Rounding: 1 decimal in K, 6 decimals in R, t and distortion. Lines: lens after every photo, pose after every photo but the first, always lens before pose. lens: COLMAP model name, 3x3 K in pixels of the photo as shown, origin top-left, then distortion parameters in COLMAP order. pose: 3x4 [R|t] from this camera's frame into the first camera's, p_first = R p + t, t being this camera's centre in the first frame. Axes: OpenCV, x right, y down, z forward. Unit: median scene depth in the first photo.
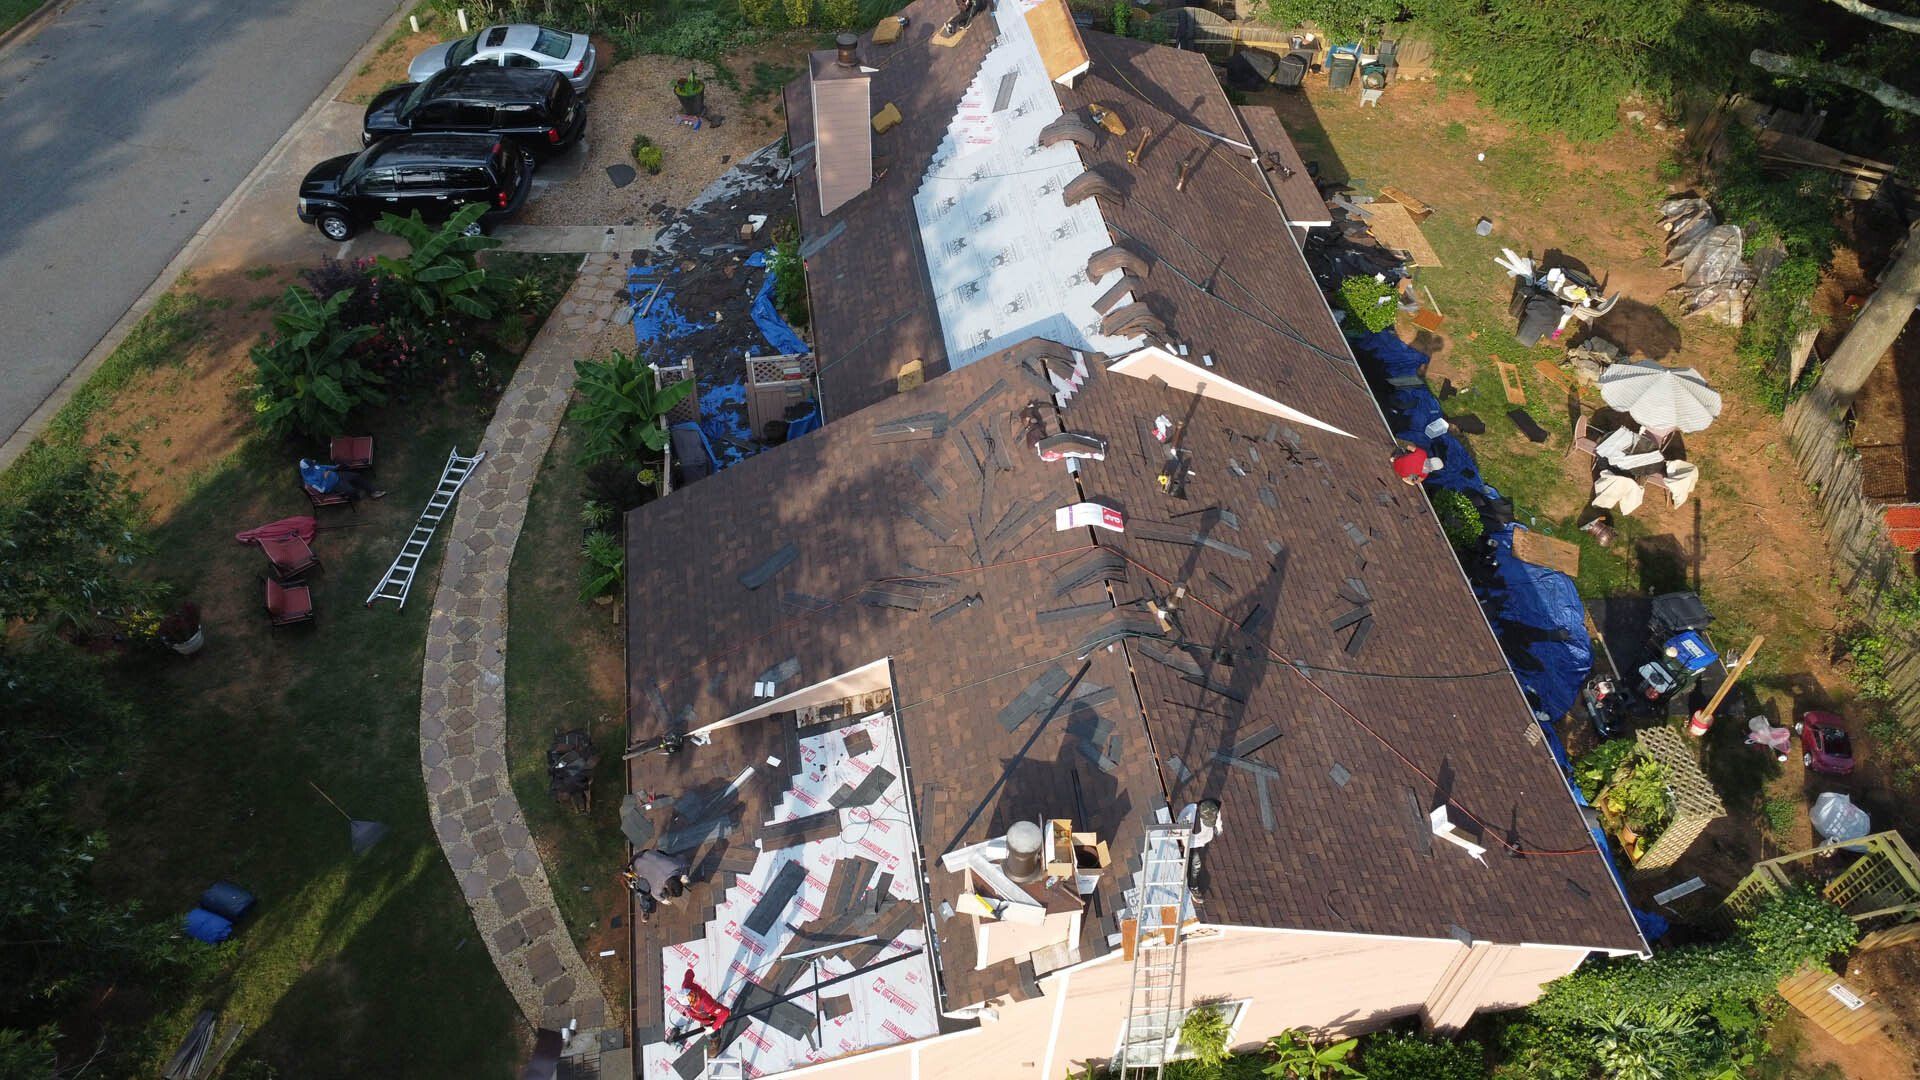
lens RADIAL K [[1376.8, 0, 960.0], [0, 1376.8, 540.0], [0, 0, 1]] dist [-0.097247, 0.147677]
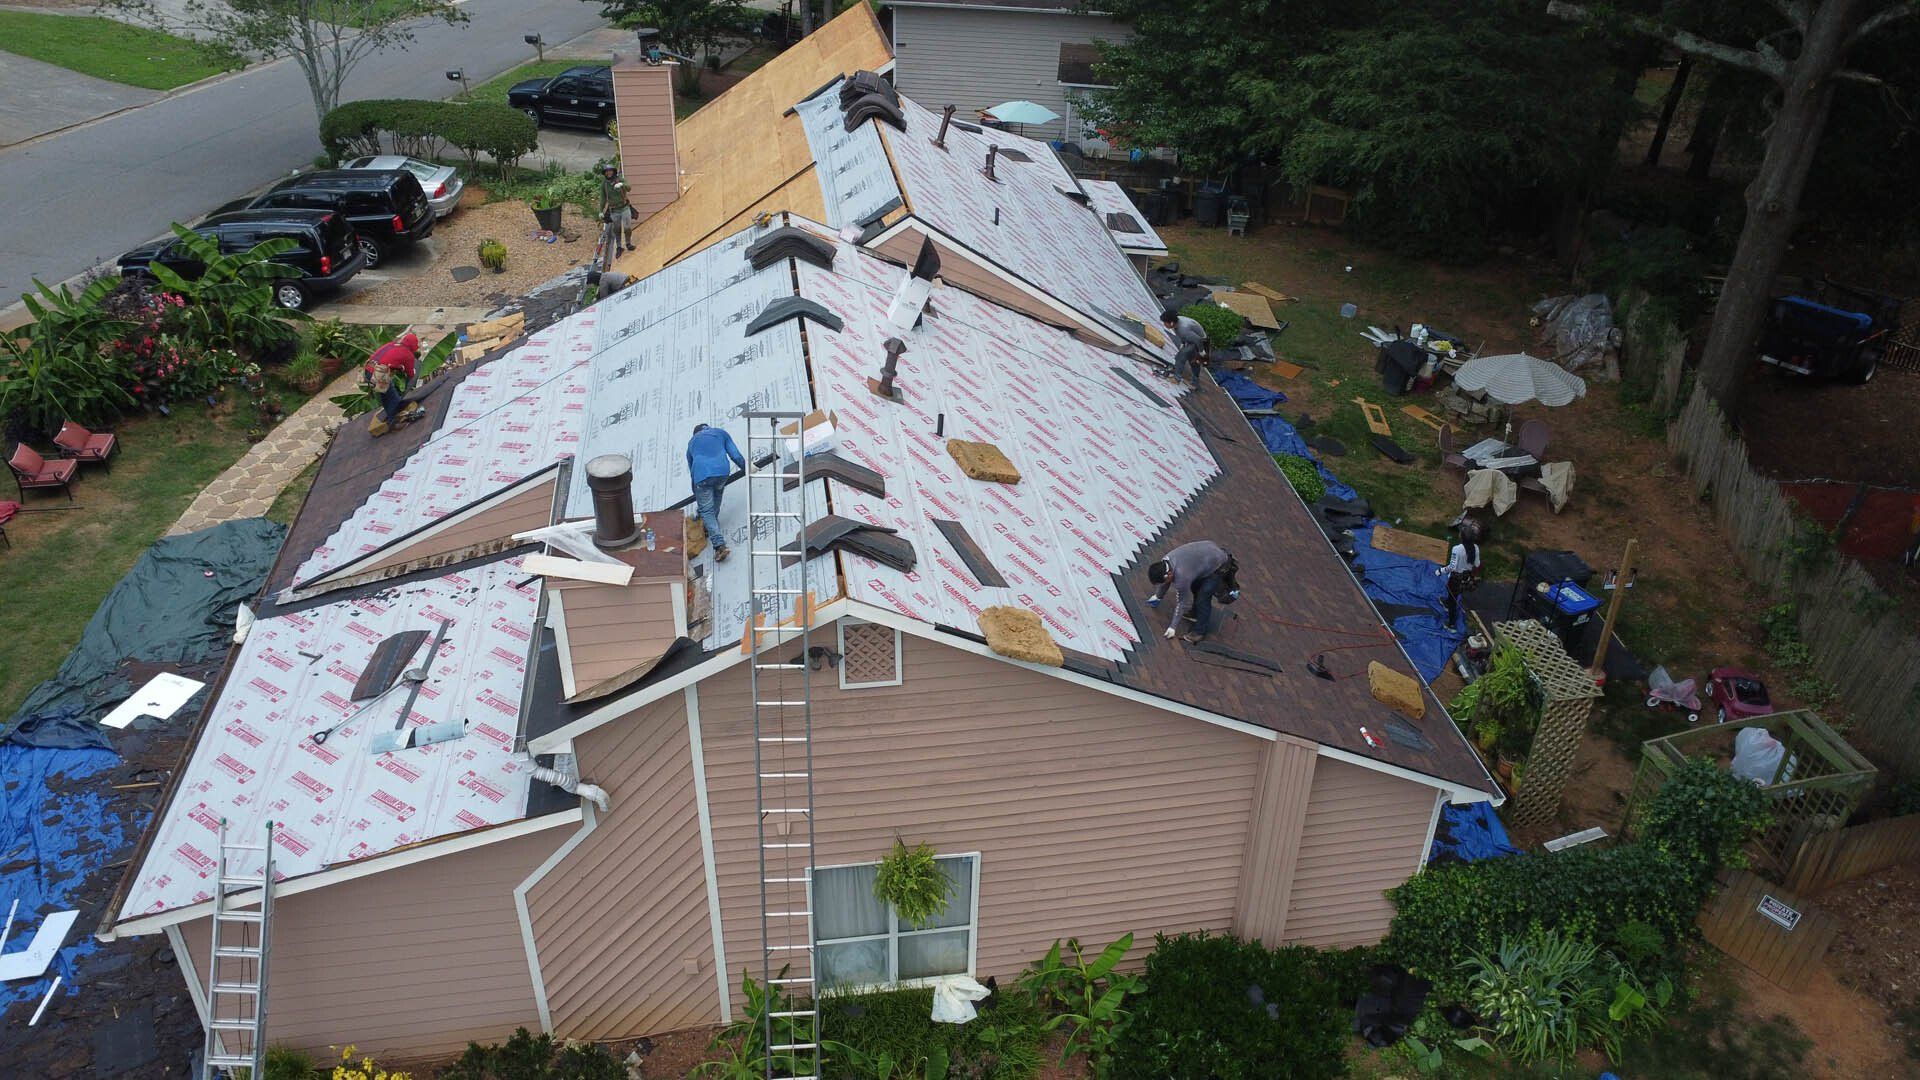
lens RADIAL K [[1397.0, 0, 960.0], [0, 1397.0, 540.0], [0, 0, 1]] dist [-0.098816, 0.151566]
pose [[0.999999, -0.001023, 0.000875, 0.155979], [0.001239, 0.953327, -0.301938, 0.314099], [-0.000525, 0.301938, 0.953327, 0.162641]]
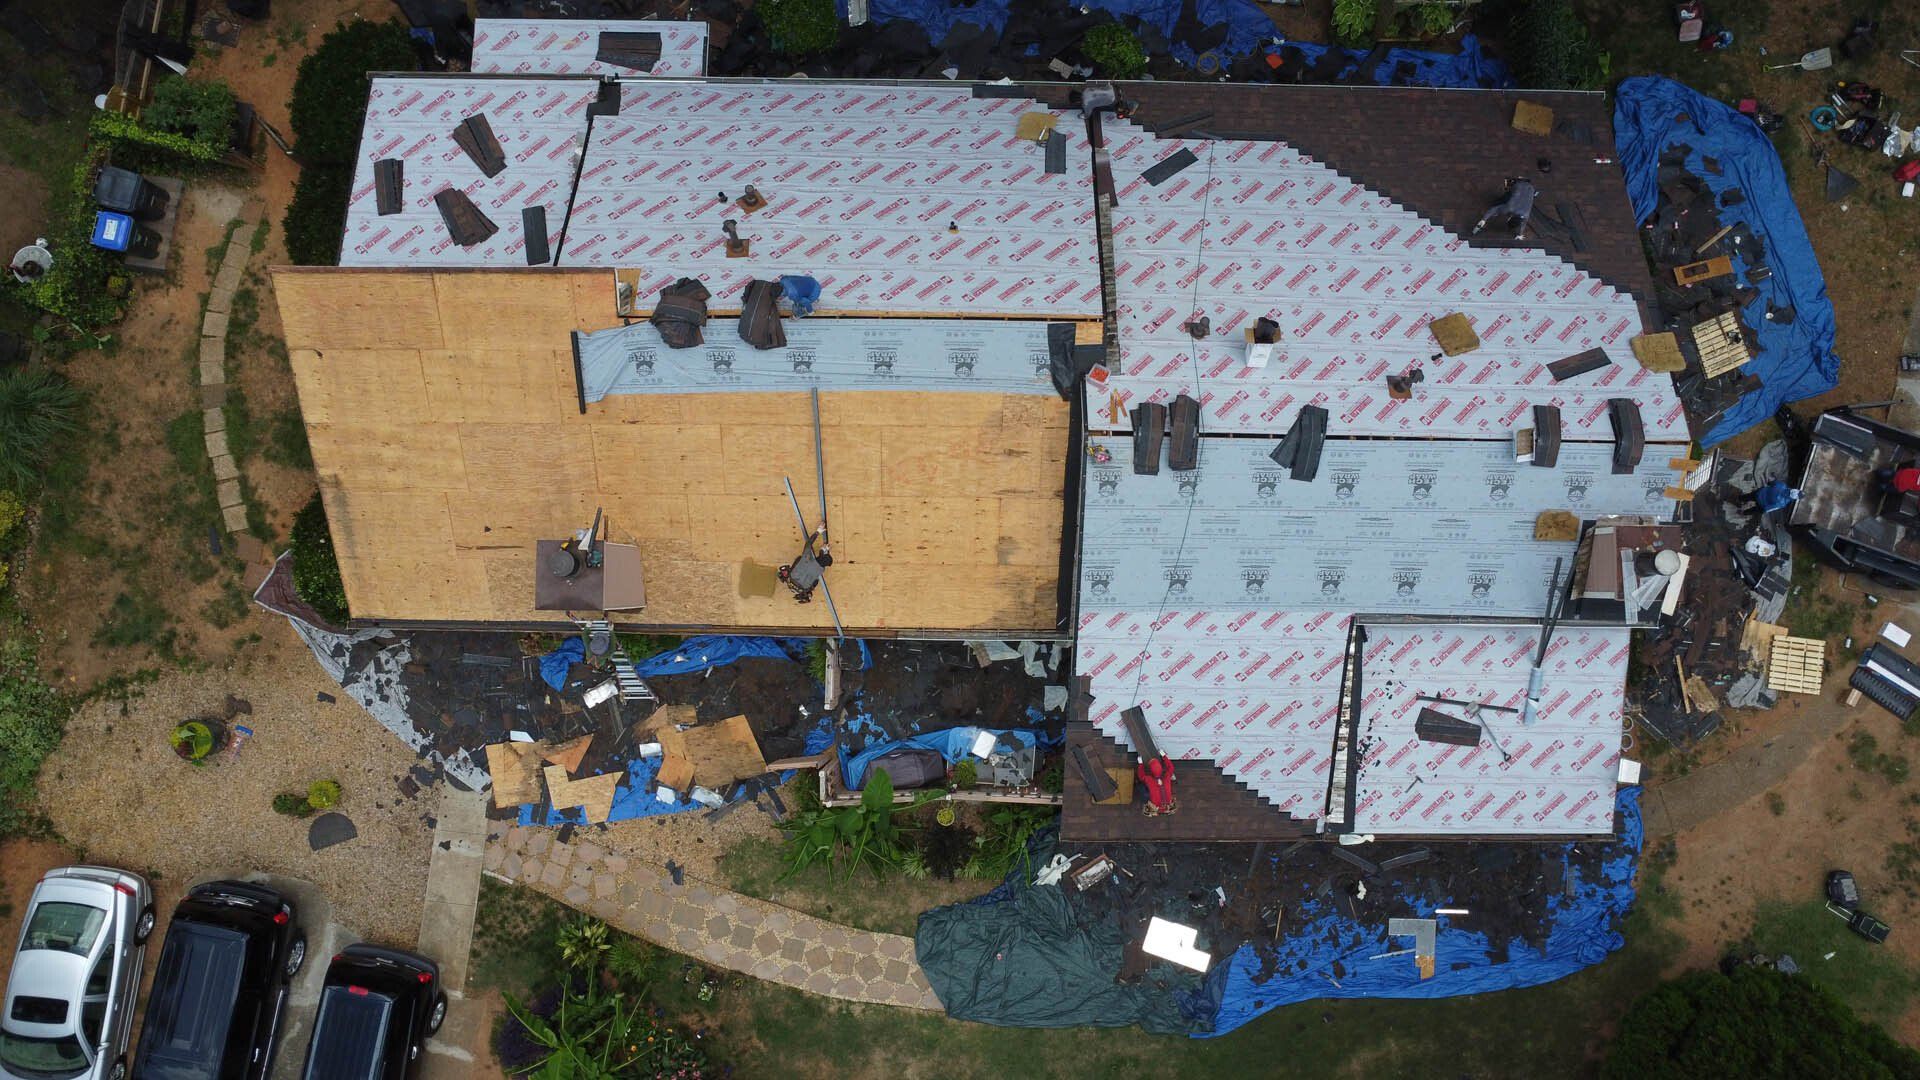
lens RADIAL K [[1397.0, 0, 960.0], [0, 1397.0, 540.0], [0, 0, 1]] dist [-0.098816, 0.151566]
pose [[0.169818, -0.985291, 0.019059, -0.050241], [0.757289, 0.142848, 0.637266, -0.770726], [-0.630616, -0.093786, 0.770408, 0.239375]]
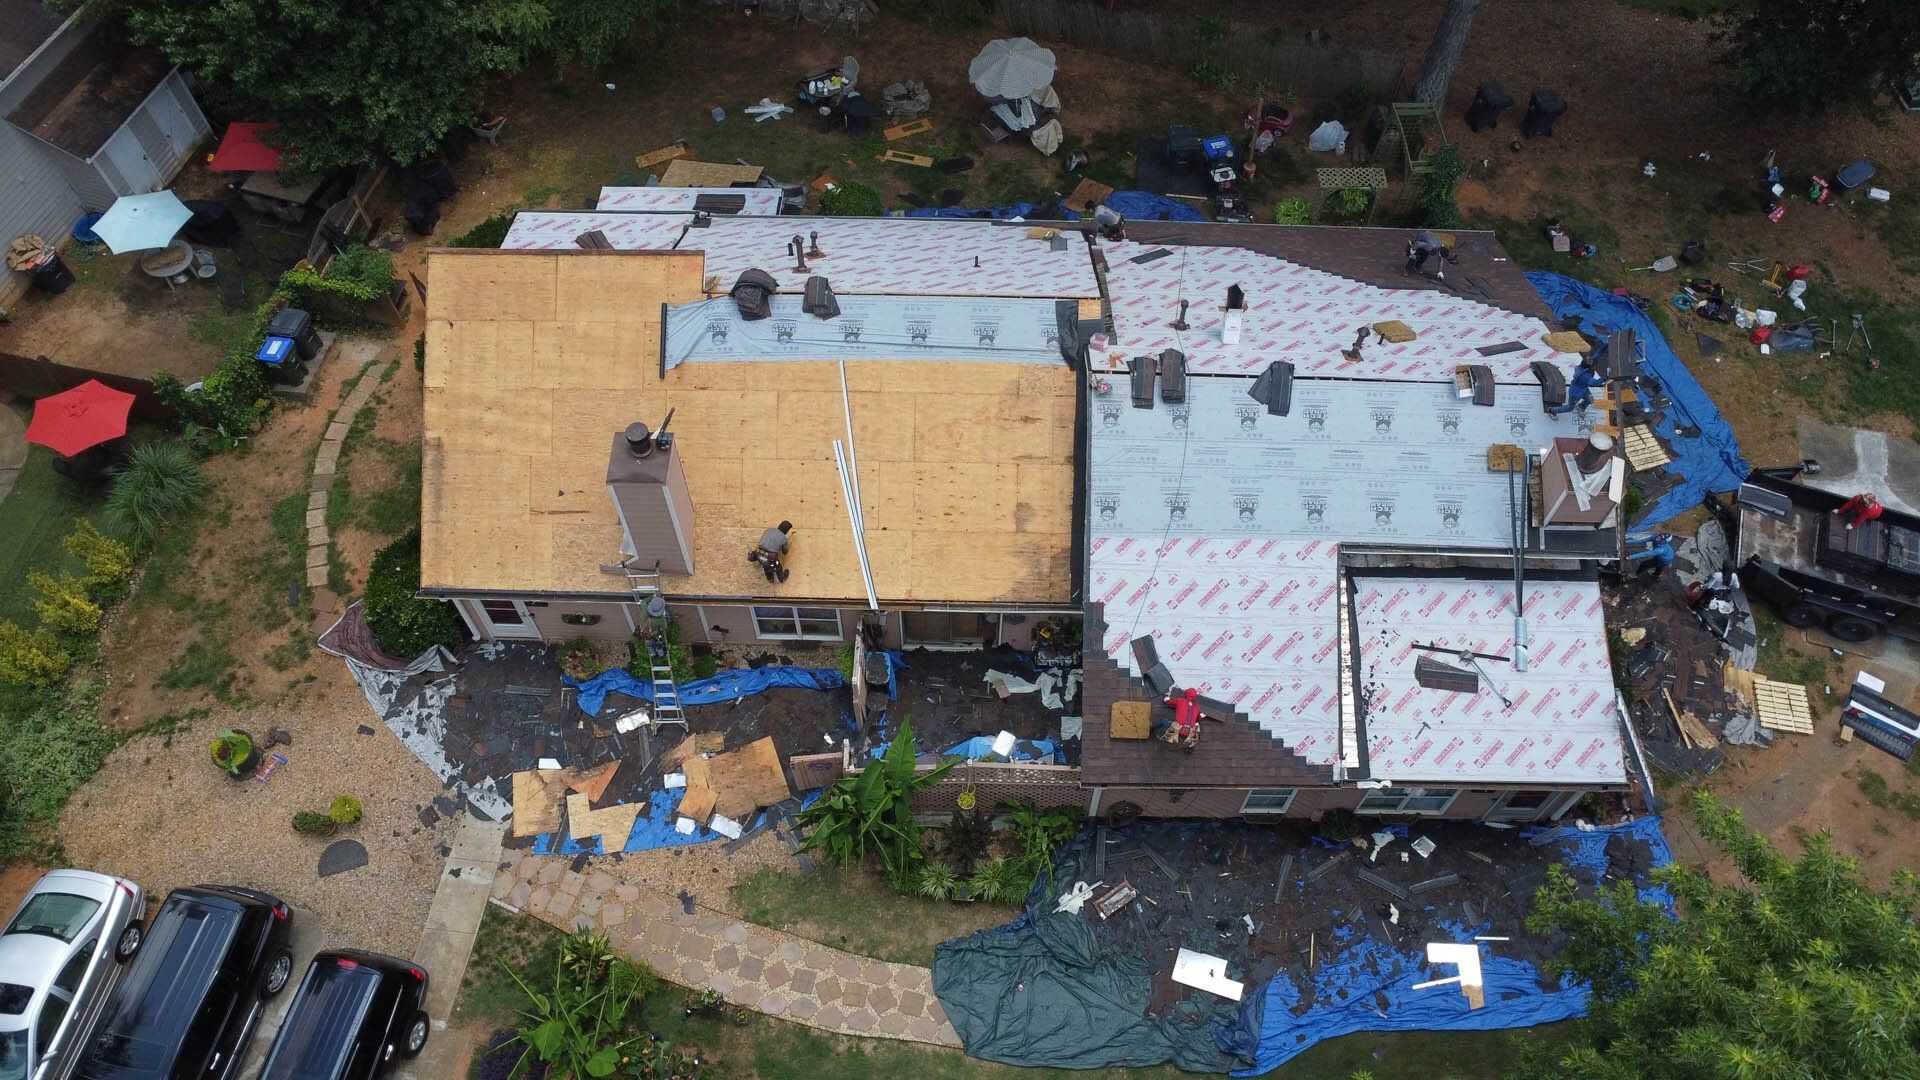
lens RADIAL K [[1397.0, 0, 960.0], [0, 1397.0, 540.0], [0, 0, 1]] dist [-0.098816, 0.151566]
pose [[0.177625, -0.856638, 0.484376, -0.604461], [0.757288, 0.433312, 0.488626, -0.681944], [-0.628462, 0.280020, 0.725689, 0.215161]]
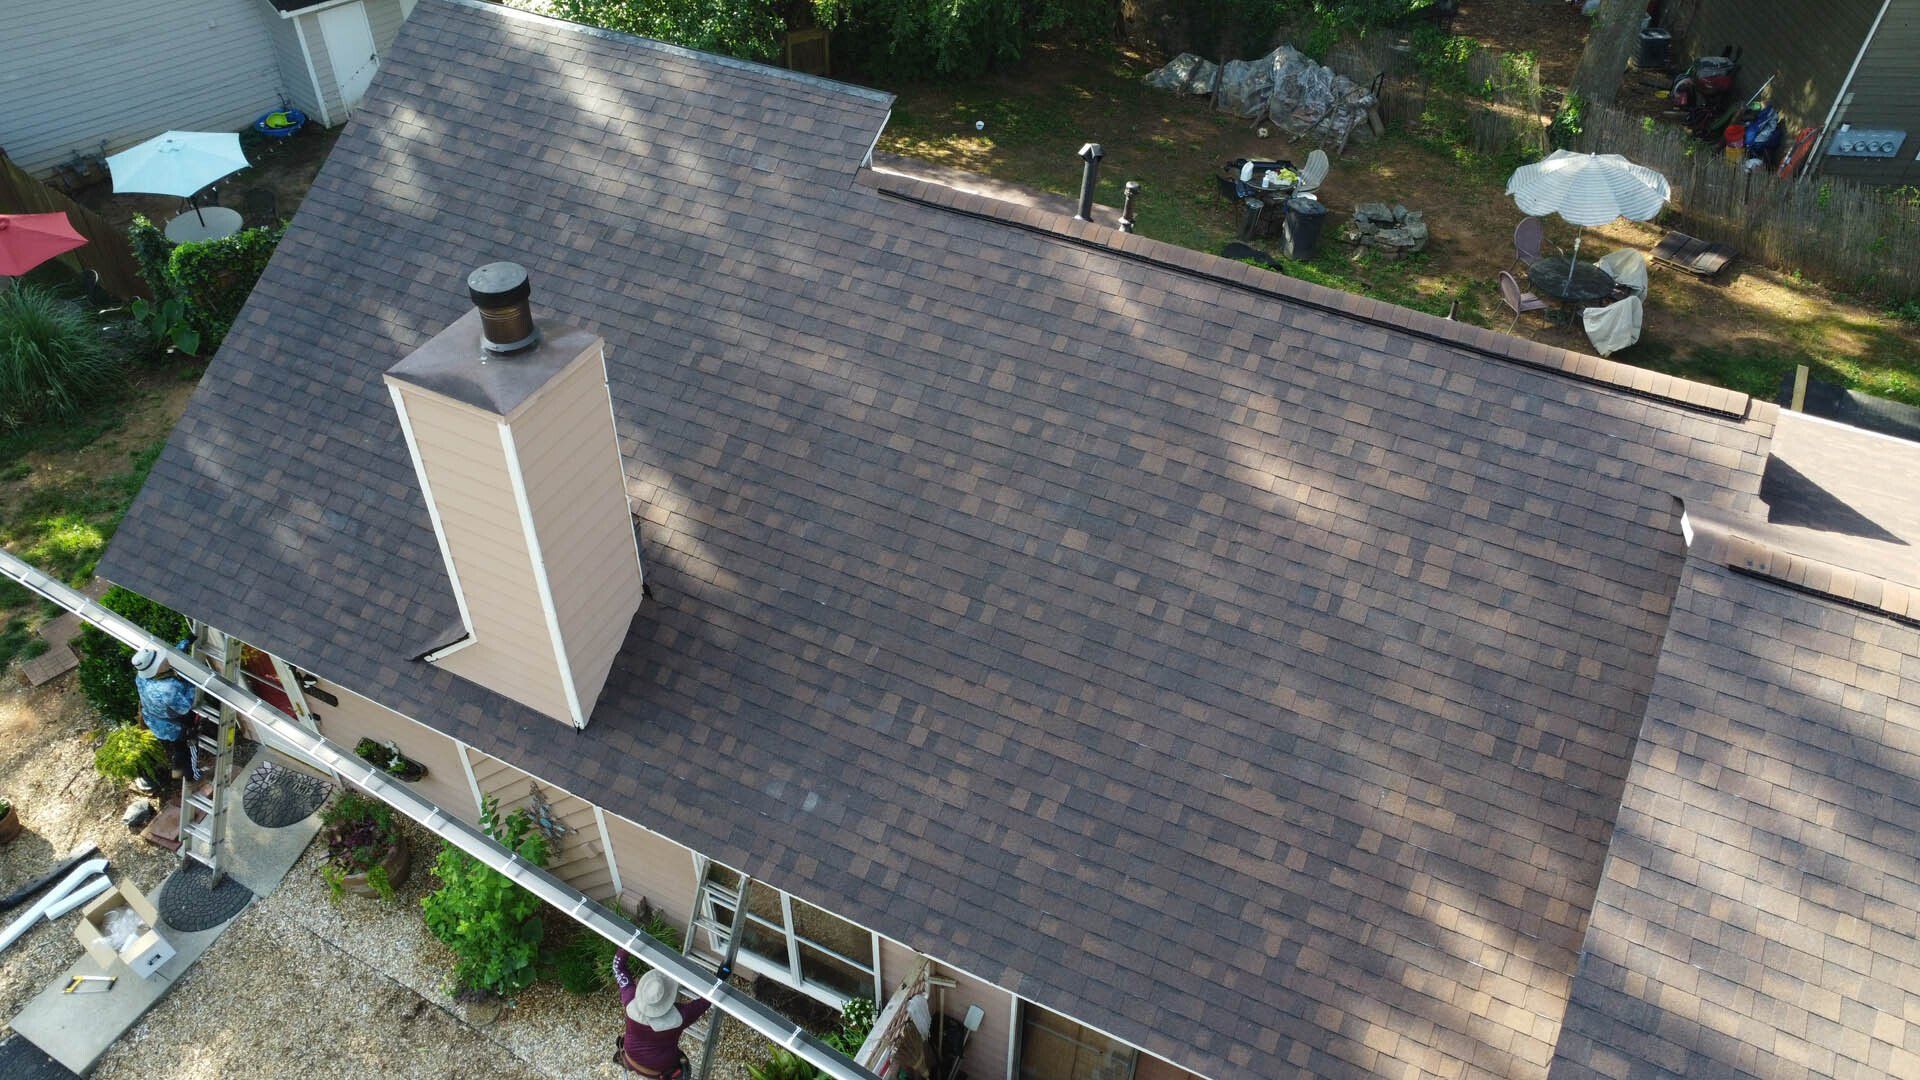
lens RADIAL K [[1463.5, 0, 960.0], [0, 1463.5, 540.0], [0, 0, 1]] dist [-0.340451, 0.832252]
pose [[0.575074, -0.554515, 0.601500, -0.305592], [0.627725, 0.770589, 0.110249, -0.303114], [-0.524644, 0.314175, 0.791228, 0.702911]]
